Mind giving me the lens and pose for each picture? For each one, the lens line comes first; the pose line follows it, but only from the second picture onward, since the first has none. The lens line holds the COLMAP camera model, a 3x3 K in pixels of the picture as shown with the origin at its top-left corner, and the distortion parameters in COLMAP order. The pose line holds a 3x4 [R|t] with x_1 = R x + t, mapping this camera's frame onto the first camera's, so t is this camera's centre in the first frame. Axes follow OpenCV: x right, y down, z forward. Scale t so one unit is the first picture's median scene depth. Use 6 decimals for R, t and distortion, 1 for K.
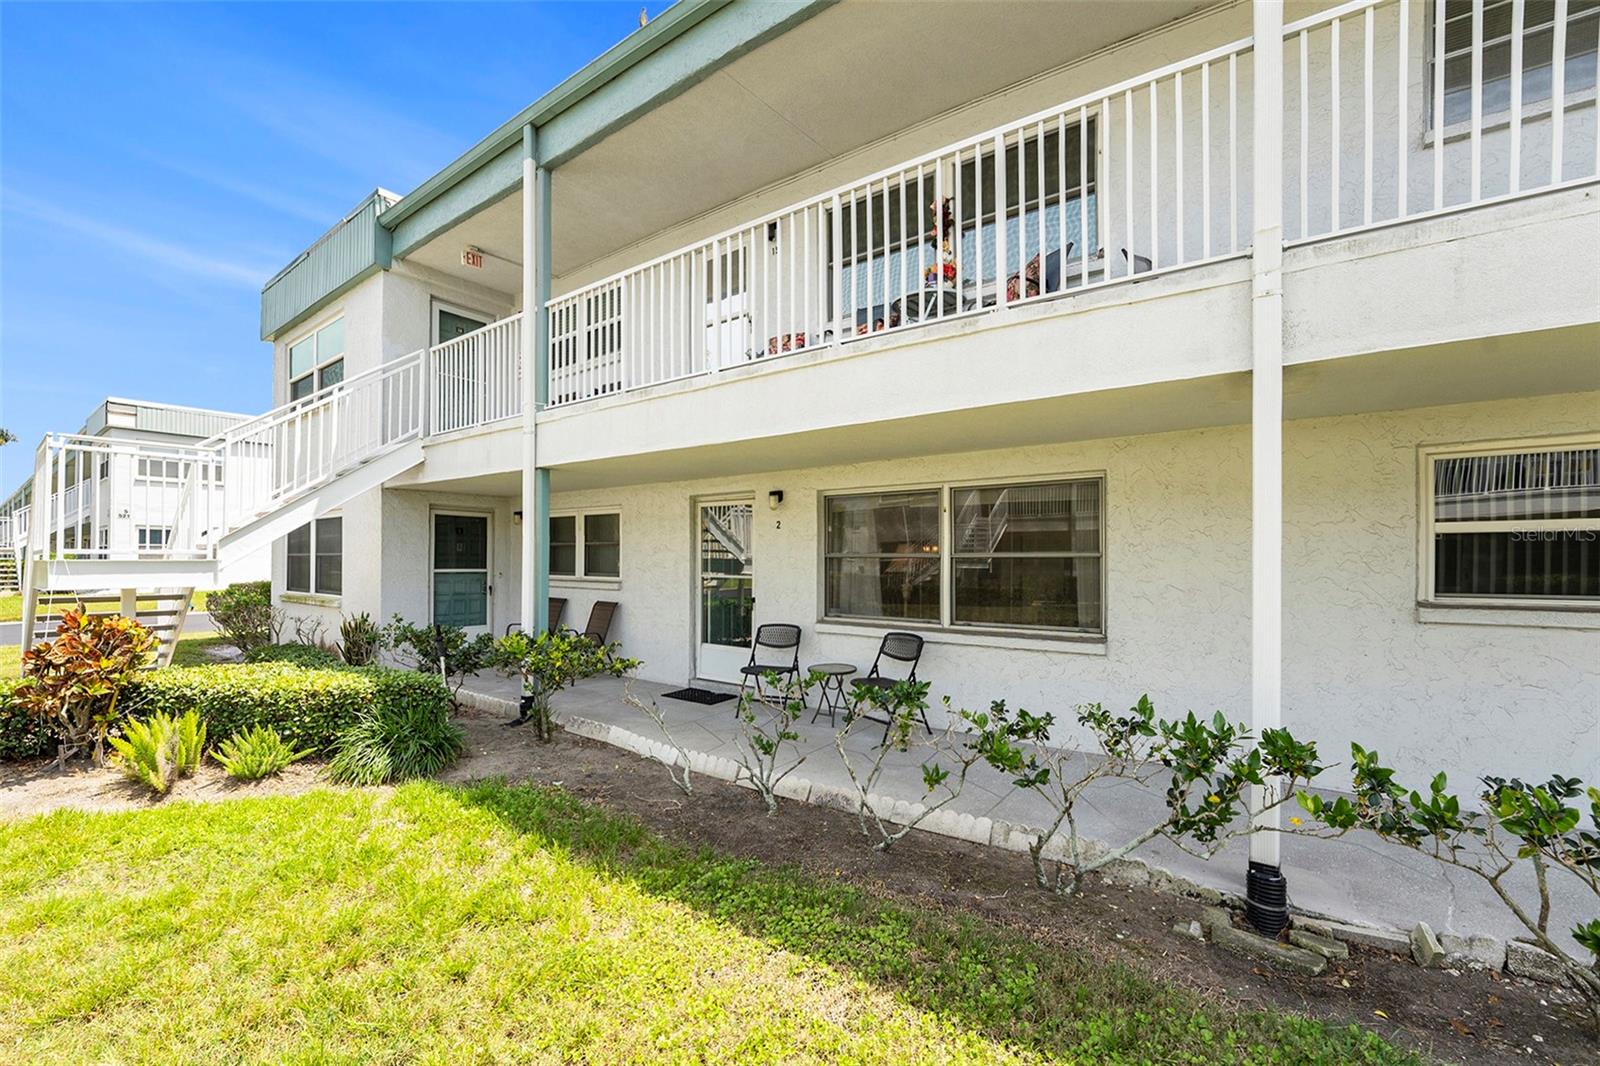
lens RADIAL K [[661.7, 0, 800.0], [0, 661.7, 533.0], [0, 0, 1]] dist [-0.030799, 0.012262]
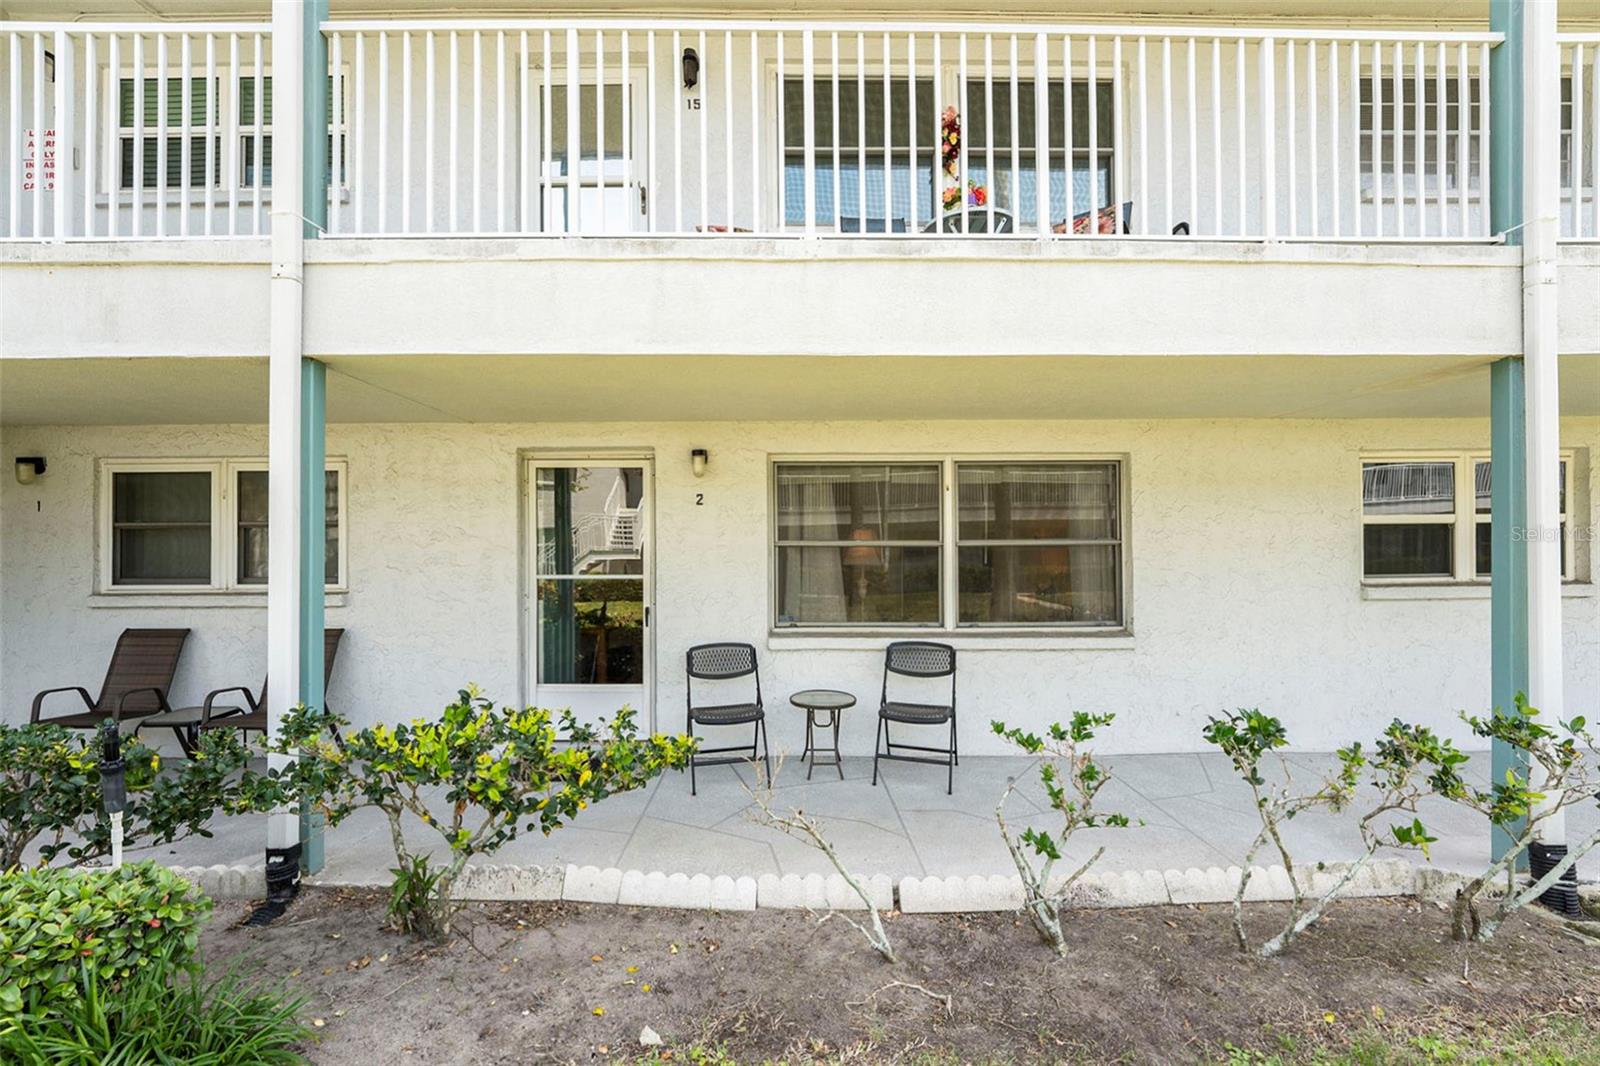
lens RADIAL K [[688.3, 0, 800.0], [0, 688.3, 533.0], [0, 0, 1]] dist [0.000332, 0.000153]
pose [[0.802542, 0.009410, 0.596522, -0.430668], [-0.017306, 0.999822, 0.007511, 0.017551], [-0.596345, -0.016351, 0.802562, 0.415683]]
